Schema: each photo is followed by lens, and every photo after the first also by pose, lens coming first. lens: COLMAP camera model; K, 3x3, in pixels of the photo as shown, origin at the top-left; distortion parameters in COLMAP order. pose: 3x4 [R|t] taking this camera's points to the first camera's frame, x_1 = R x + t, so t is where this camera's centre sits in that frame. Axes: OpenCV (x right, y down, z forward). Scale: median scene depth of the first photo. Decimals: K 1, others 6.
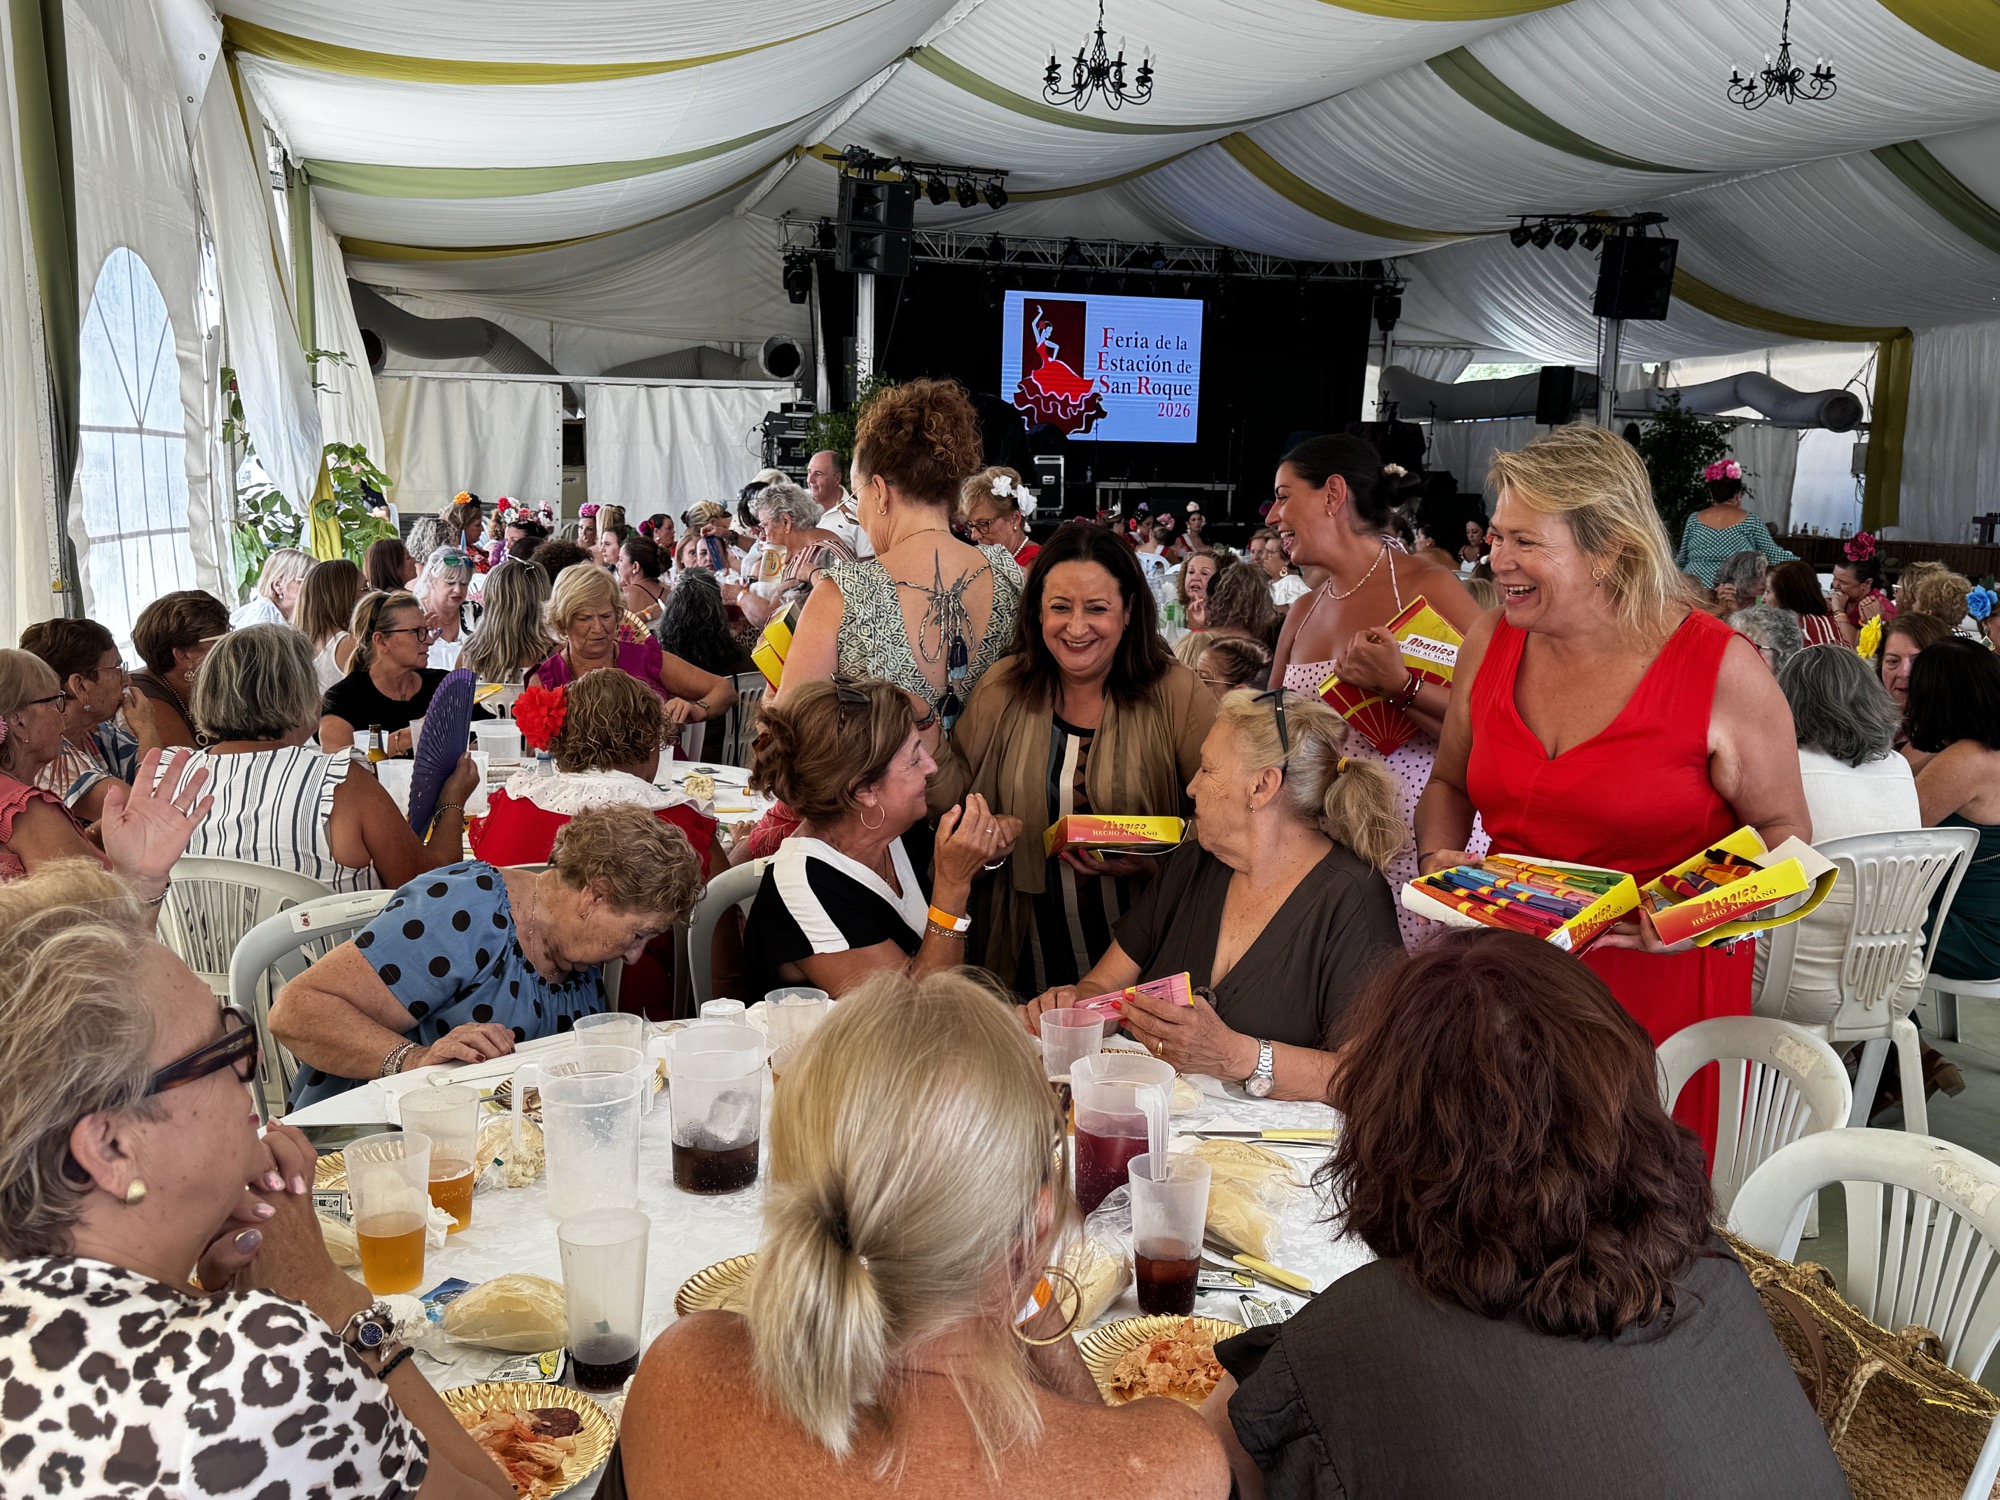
lens RADIAL K [[1814.3, 0, 999.4], [0, 1814.3, 766.8], [0, 0, 1]] dist [0.032775, 0.000000]
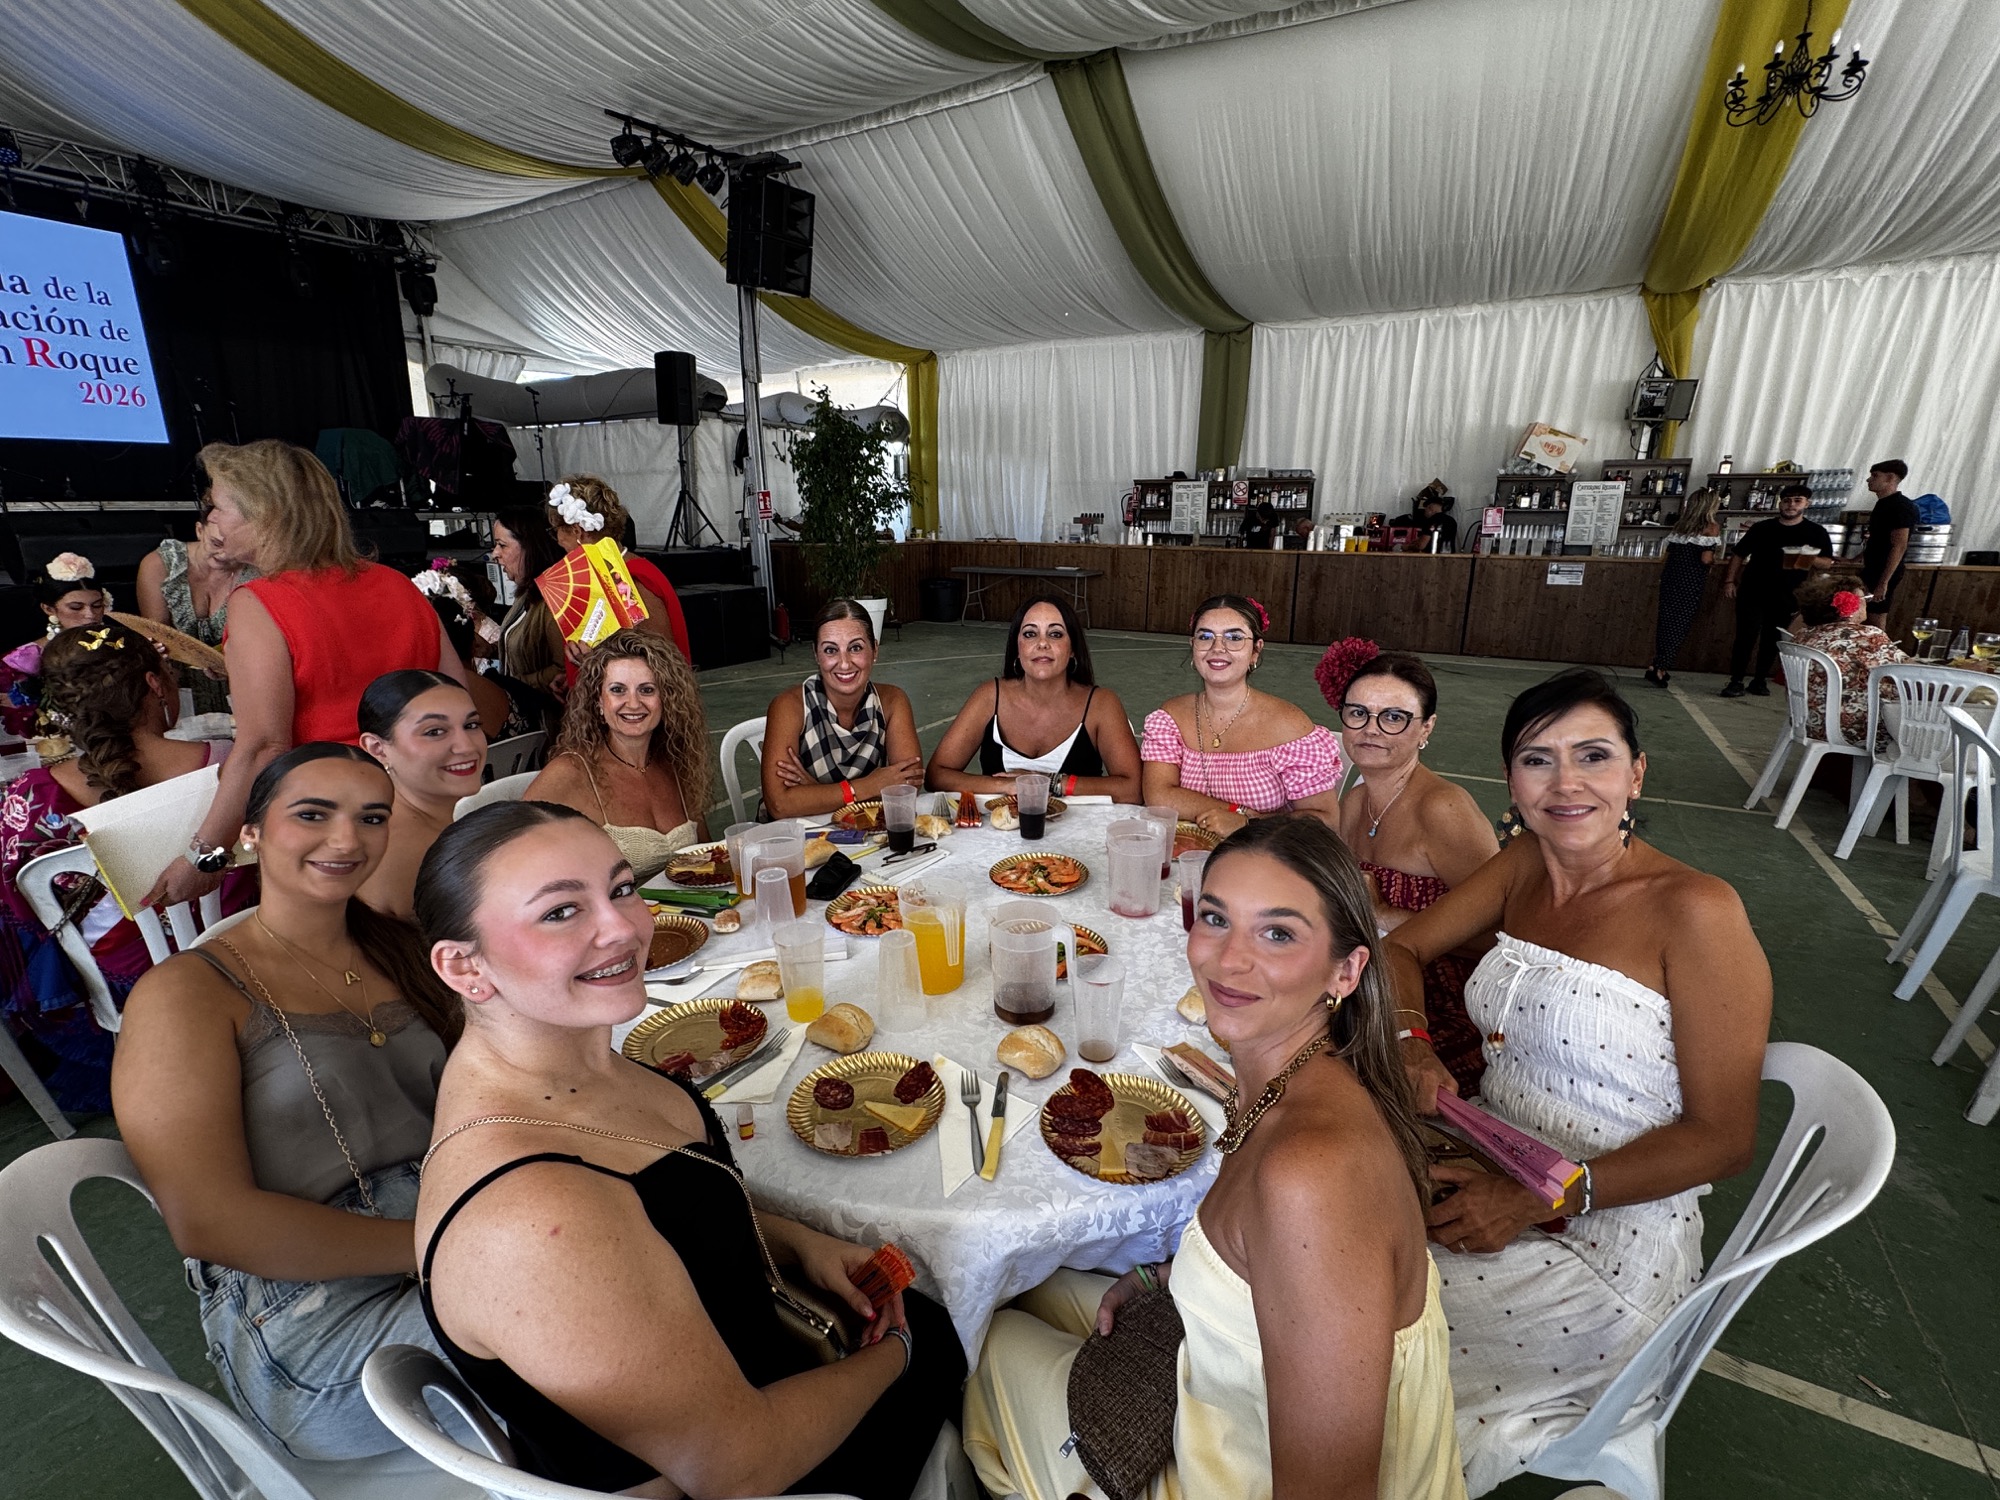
lens RADIAL K [[907.3, 0, 990.7], [0, 907.3, 753.6], [0, 0, 1]] dist [-0.002085, -0.001020]
pose [[0.720517, -0.207503, 0.661663, 0.085508], [0.122788, 0.977278, 0.172773, -0.084257], [-0.682479, -0.043242, 0.729625, 0.535786]]
